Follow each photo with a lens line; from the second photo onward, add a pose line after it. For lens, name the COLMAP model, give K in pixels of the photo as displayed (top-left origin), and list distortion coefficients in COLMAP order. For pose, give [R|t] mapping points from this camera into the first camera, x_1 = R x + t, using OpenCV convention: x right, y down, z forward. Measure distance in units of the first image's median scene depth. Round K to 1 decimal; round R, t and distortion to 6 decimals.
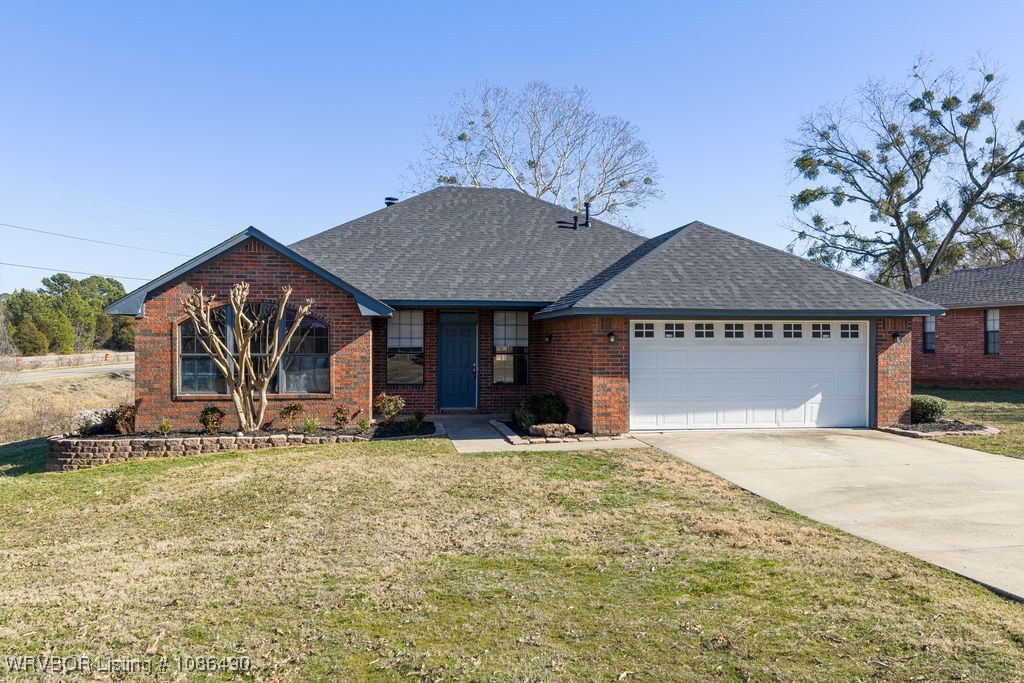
lens RADIAL K [[844.9, 0, 514.7], [0, 844.9, 339.1], [0, 0, 1]] dist [0.019753, -0.033000]
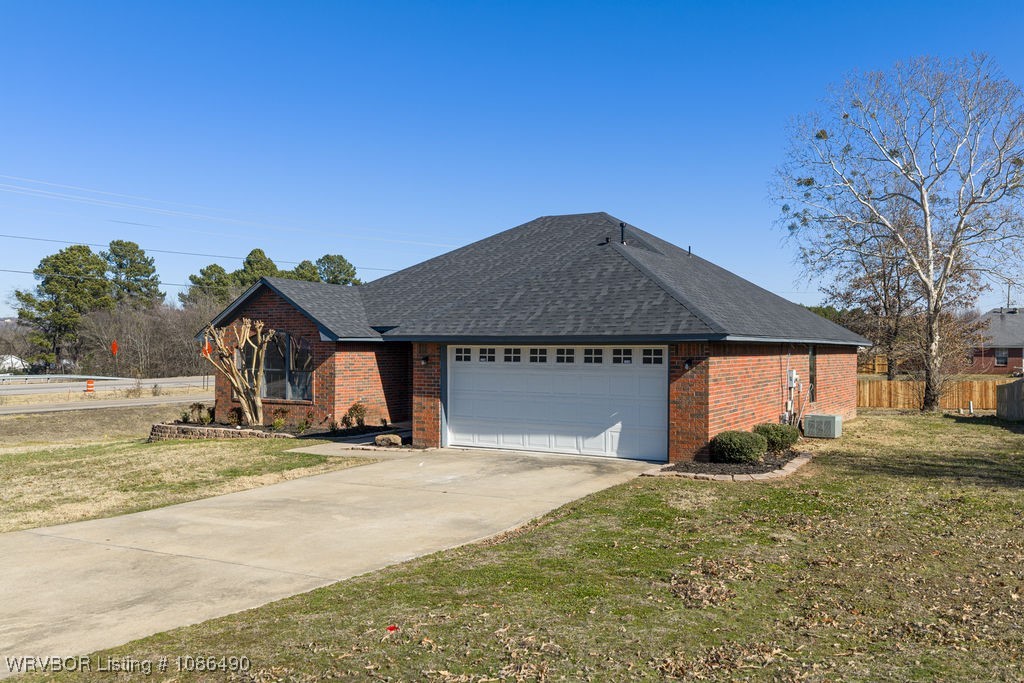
lens RADIAL K [[844.9, 0, 514.7], [0, 844.9, 339.1], [0, 0, 1]] dist [0.019753, -0.033000]
pose [[0.779576, -0.004430, -0.626292, 0.863242], [0.000684, 0.999980, -0.006223, -0.023055], [0.626307, 0.004423, 0.779564, 0.186745]]
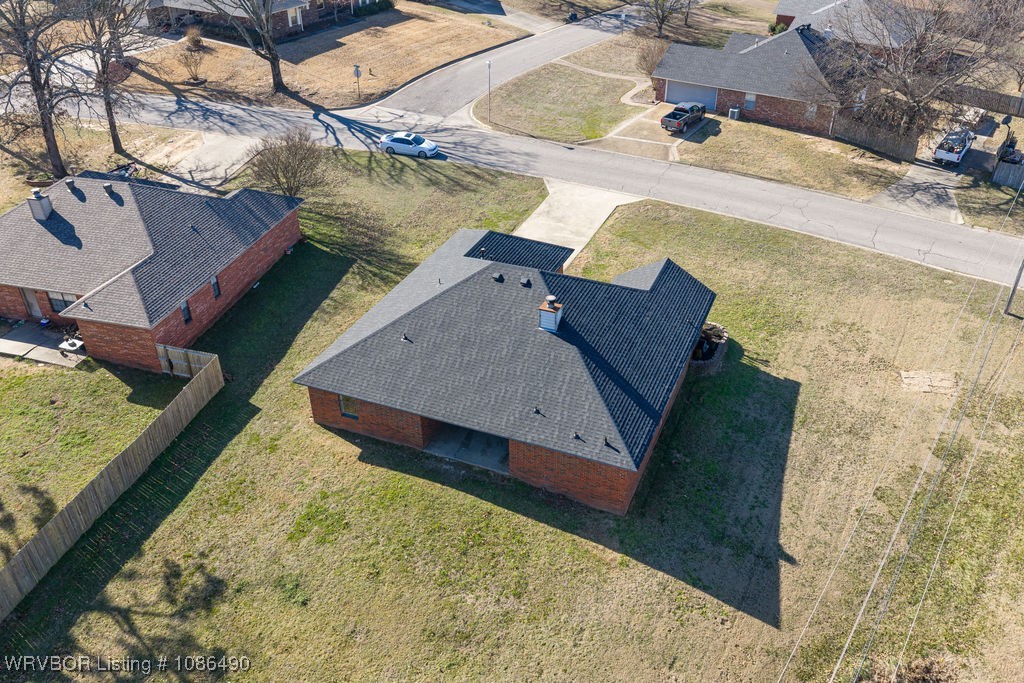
lens RADIAL K [[844.9, 0, 514.7], [0, 844.9, 339.1], [0, 0, 1]] dist [0.019753, -0.033000]
pose [[-0.854691, -0.272523, 0.441853, -1.142799], [0.003459, 0.848122, 0.529790, -1.327288], [-0.519125, 0.454335, -0.723940, 3.290054]]
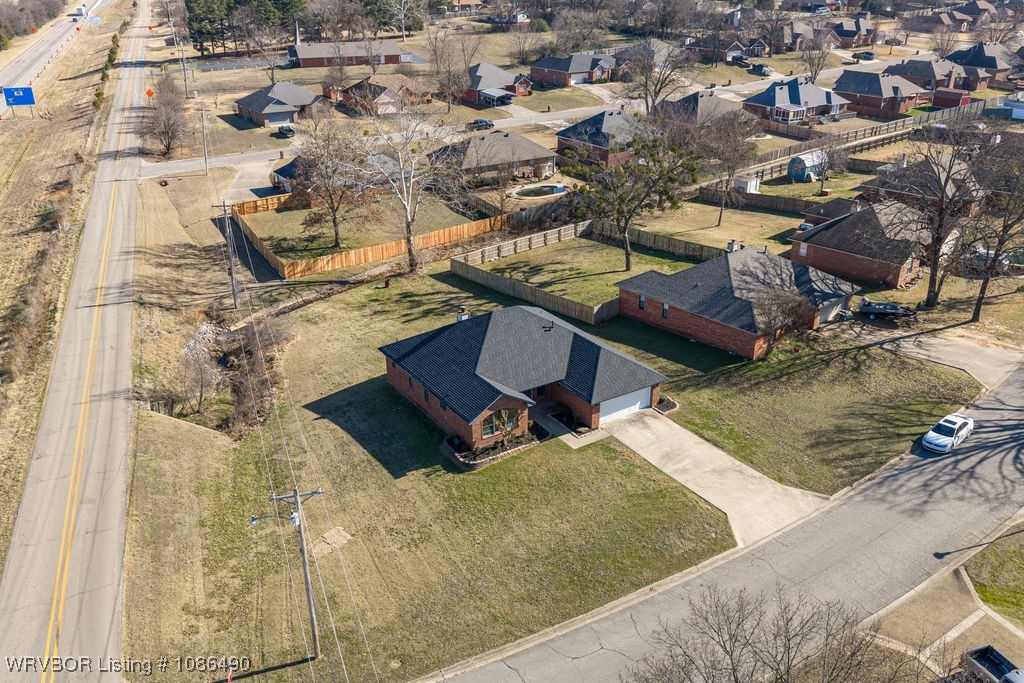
lens RADIAL K [[844.9, 0, 514.7], [0, 844.9, 339.1], [0, 0, 1]] dist [0.019753, -0.033000]
pose [[0.911645, -0.172032, 0.373241, -1.524770], [0.004498, 0.912298, 0.409503, -1.756416], [-0.410955, -0.371643, 0.832465, -1.834744]]
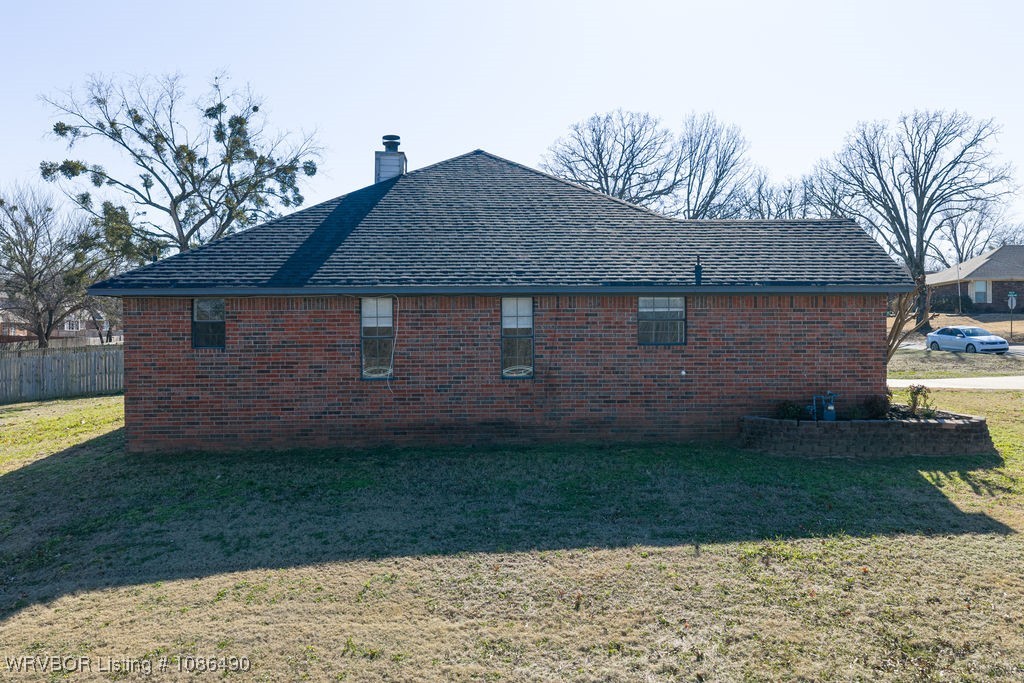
lens RADIAL K [[844.9, 0, 514.7], [0, 844.9, 339.1], [0, 0, 1]] dist [0.019753, -0.033000]
pose [[0.105832, 0.000009, 0.994384, -1.446108], [-0.003322, 0.999994, 0.000345, 0.024046], [-0.994379, -0.003340, 0.105831, 1.314974]]
